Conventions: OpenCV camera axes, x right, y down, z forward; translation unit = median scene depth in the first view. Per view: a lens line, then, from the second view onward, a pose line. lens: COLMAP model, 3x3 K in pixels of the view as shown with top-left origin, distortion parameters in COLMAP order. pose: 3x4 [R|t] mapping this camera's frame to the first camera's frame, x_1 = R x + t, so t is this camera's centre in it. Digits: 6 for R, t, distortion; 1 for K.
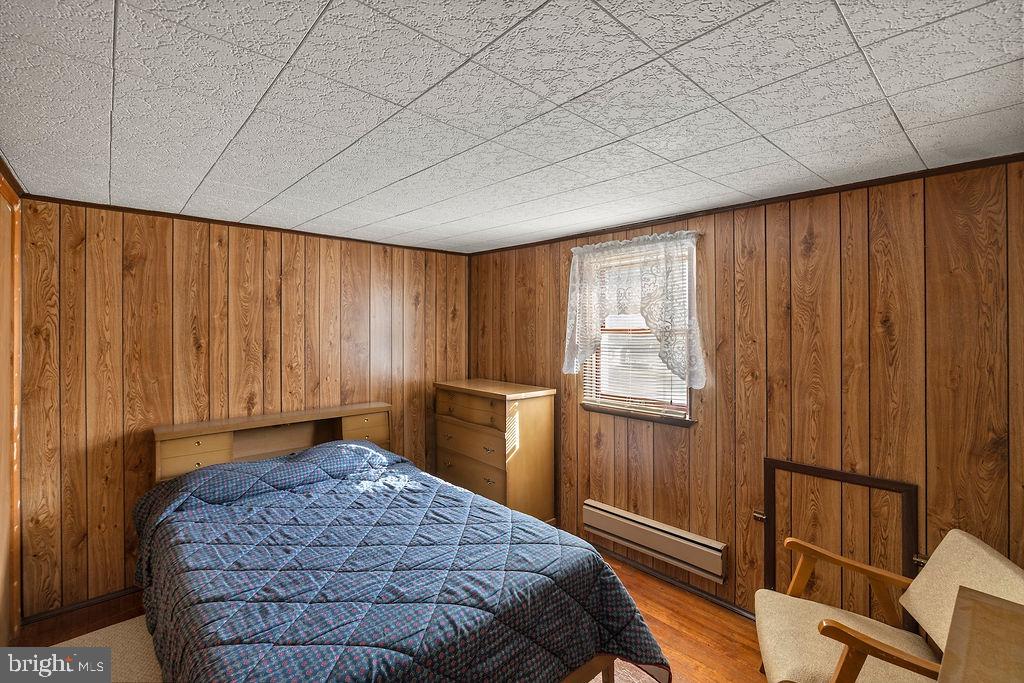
lens RADIAL K [[464.8, 0, 505.3], [0, 464.8, 335.2], [0, 0, 1]] dist [-0.000709, -0.000252]
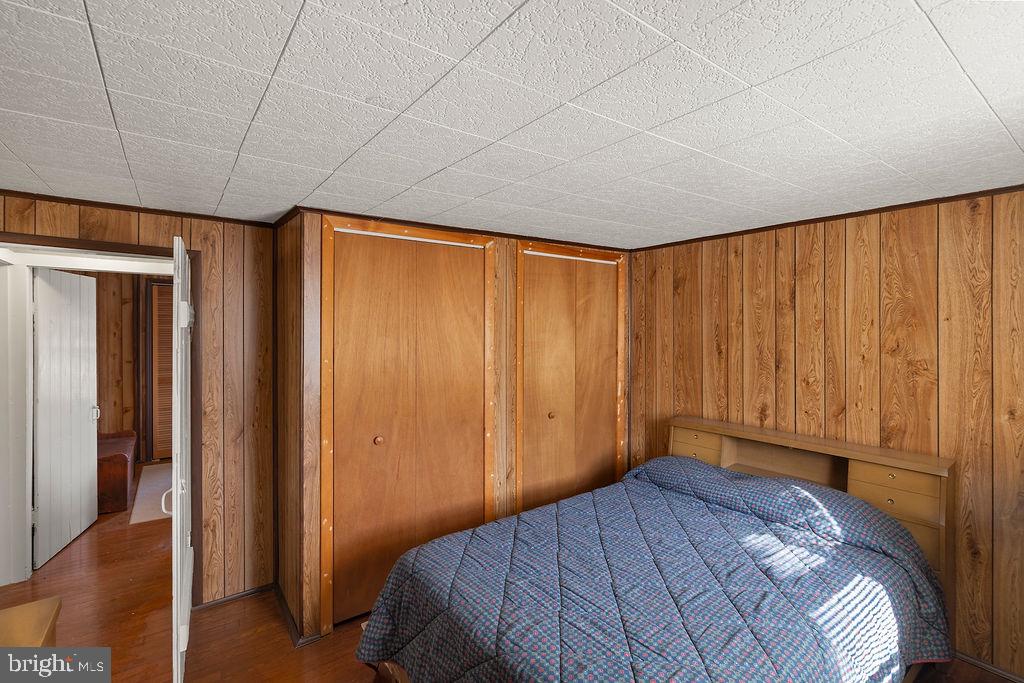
lens RADIAL K [[464.8, 0, 505.5], [0, 464.8, 331.8], [0, 0, 1]] dist [-0.000709, -0.000252]
pose [[-0.094750, 0.006526, -0.995480, 0.465521], [-0.012719, 0.999889, 0.007766, -0.024575], [0.995420, 0.013397, -0.094656, 0.576121]]
